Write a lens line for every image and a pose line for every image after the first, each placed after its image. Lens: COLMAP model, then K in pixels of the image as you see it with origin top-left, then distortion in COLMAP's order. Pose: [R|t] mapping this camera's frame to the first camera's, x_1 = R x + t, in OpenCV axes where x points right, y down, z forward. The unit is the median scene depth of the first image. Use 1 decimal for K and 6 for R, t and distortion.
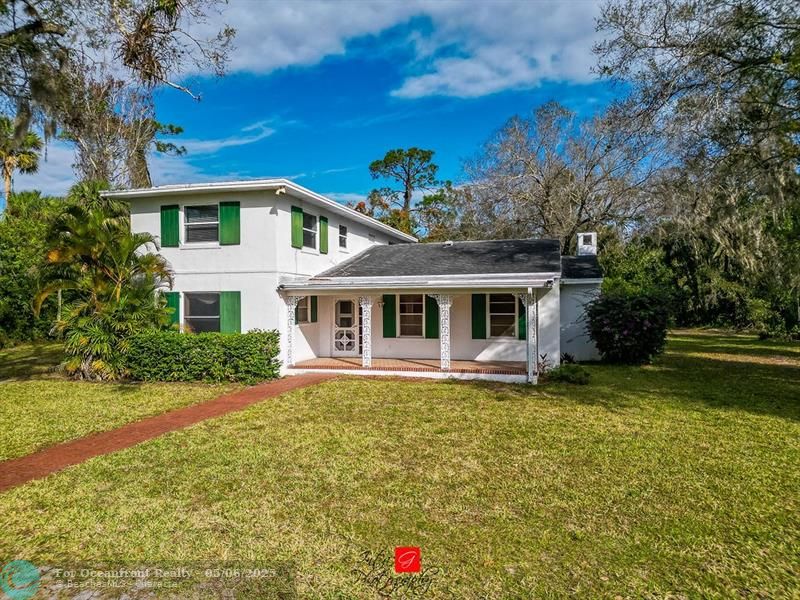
lens RADIAL K [[566.9, 0, 403.9], [0, 566.9, 277.5], [0, 0, 1]] dist [0.056838, -0.047554]
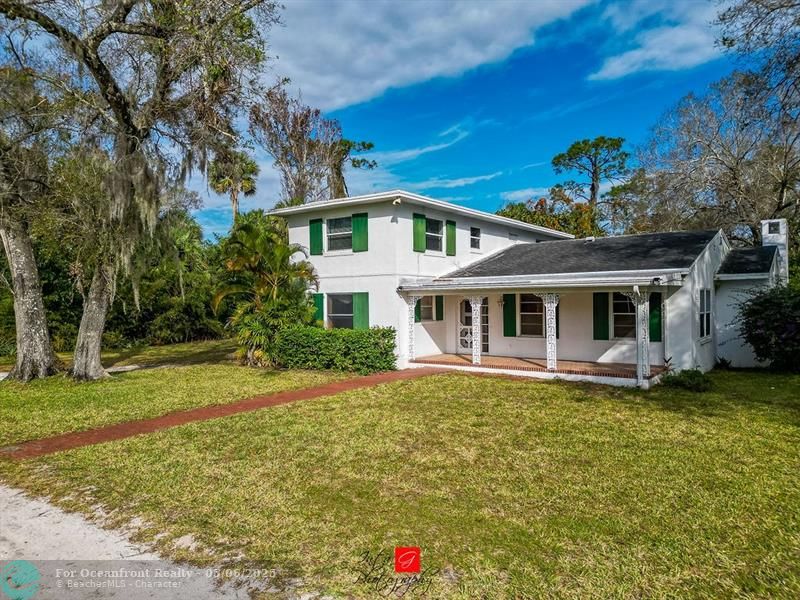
lens RADIAL K [[566.9, 0, 405.1], [0, 566.9, 298.1], [0, 0, 1]] dist [0.056838, -0.047554]
pose [[0.932298, -0.005934, -0.361642, 0.176590], [0.020375, 0.999139, 0.036130, -0.003814], [0.361117, -0.041053, 0.931617, -0.016363]]
